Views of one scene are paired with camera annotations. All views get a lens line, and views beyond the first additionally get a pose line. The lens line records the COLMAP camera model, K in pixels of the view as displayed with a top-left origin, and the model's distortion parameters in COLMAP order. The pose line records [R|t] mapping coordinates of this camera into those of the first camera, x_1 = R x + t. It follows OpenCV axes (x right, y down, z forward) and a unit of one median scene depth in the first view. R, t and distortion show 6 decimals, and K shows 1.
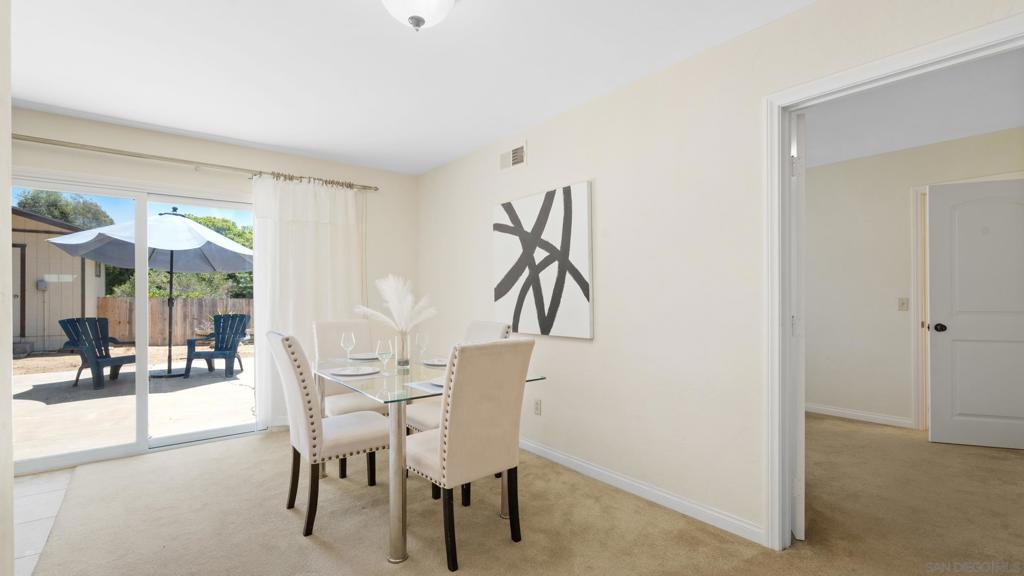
lens RADIAL K [[465.7, 0, 512.9], [0, 465.7, 293.3], [0, 0, 1]] dist [-0.008952, 0.004045]
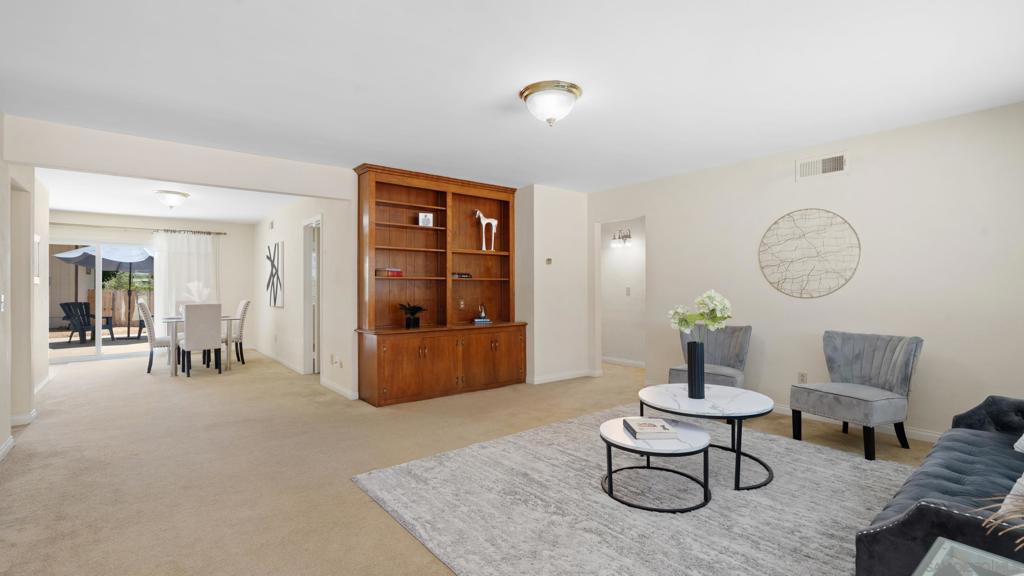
lens RADIAL K [[465.7, 0, 507.6], [0, 465.7, 283.9], [0, 0, 1]] dist [-0.008952, 0.004045]
pose [[0.999955, 0.006394, -0.007064, 0.935703], [-0.006488, 0.999890, -0.013354, 0.002397], [0.006978, 0.013399, 0.999886, -0.963600]]
